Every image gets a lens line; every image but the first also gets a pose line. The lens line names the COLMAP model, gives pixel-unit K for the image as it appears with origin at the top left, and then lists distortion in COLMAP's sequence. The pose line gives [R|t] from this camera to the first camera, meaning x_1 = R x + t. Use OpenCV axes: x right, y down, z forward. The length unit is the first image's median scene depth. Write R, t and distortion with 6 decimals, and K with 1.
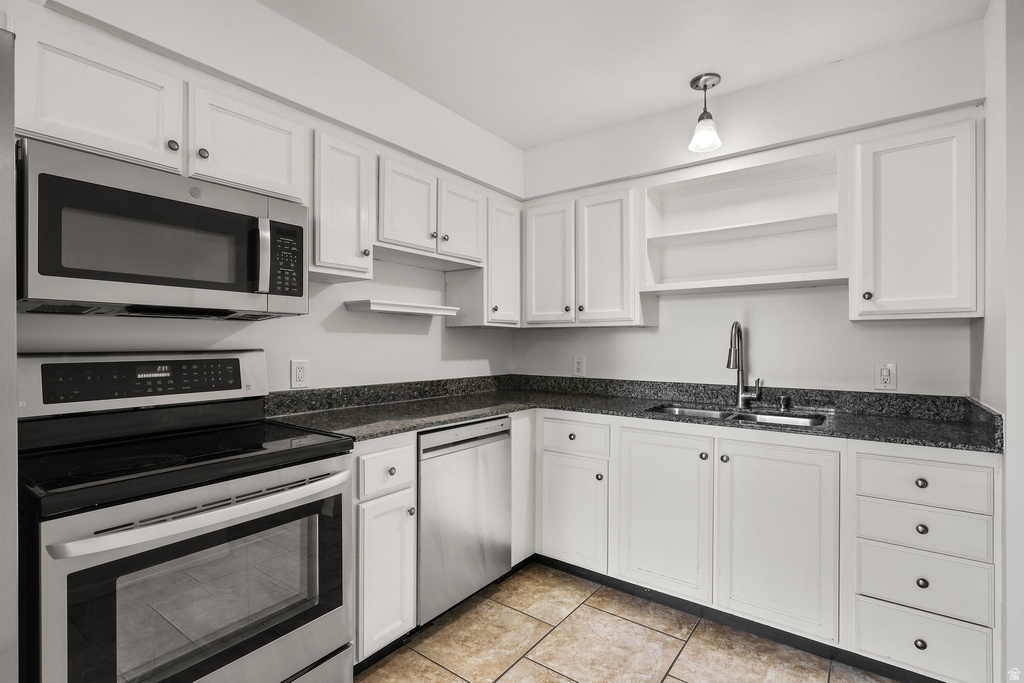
lens RADIAL K [[485.0, 0, 507.6], [0, 485.0, 340.0], [0, 0, 1]] dist [-0.001090, 0.001813]
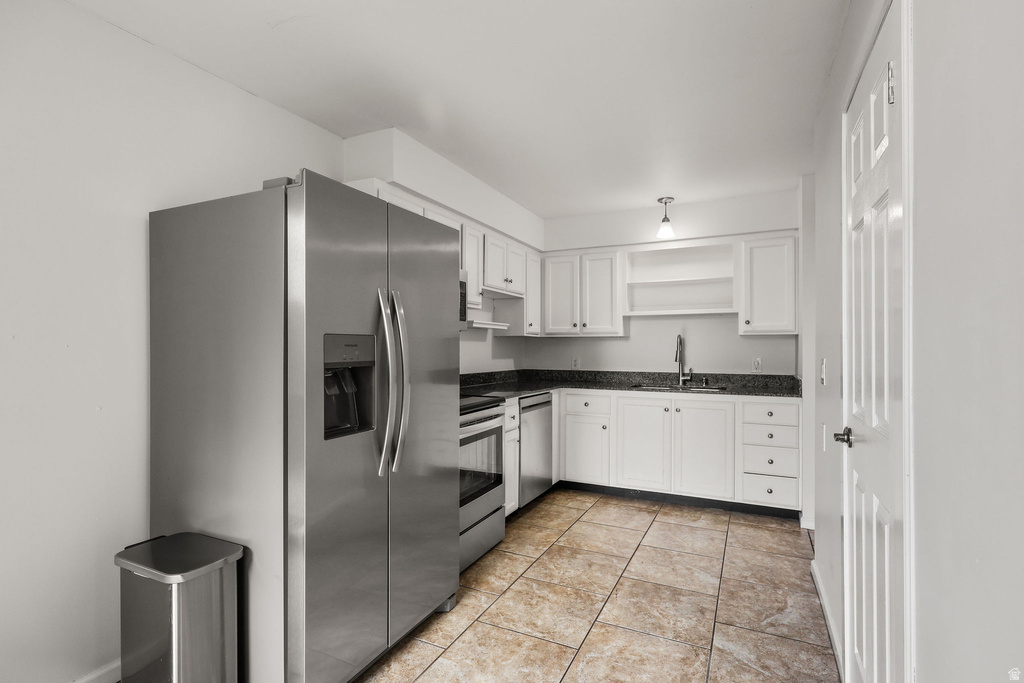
lens RADIAL K [[485.0, 0, 514.3], [0, 485.0, 342.8], [0, 0, 1]] dist [-0.001090, 0.001813]
pose [[0.982698, 0.001588, 0.185210, -0.476267], [-0.000899, 0.999992, -0.003808, -0.002363], [-0.185214, 0.003575, 0.982692, -0.655571]]
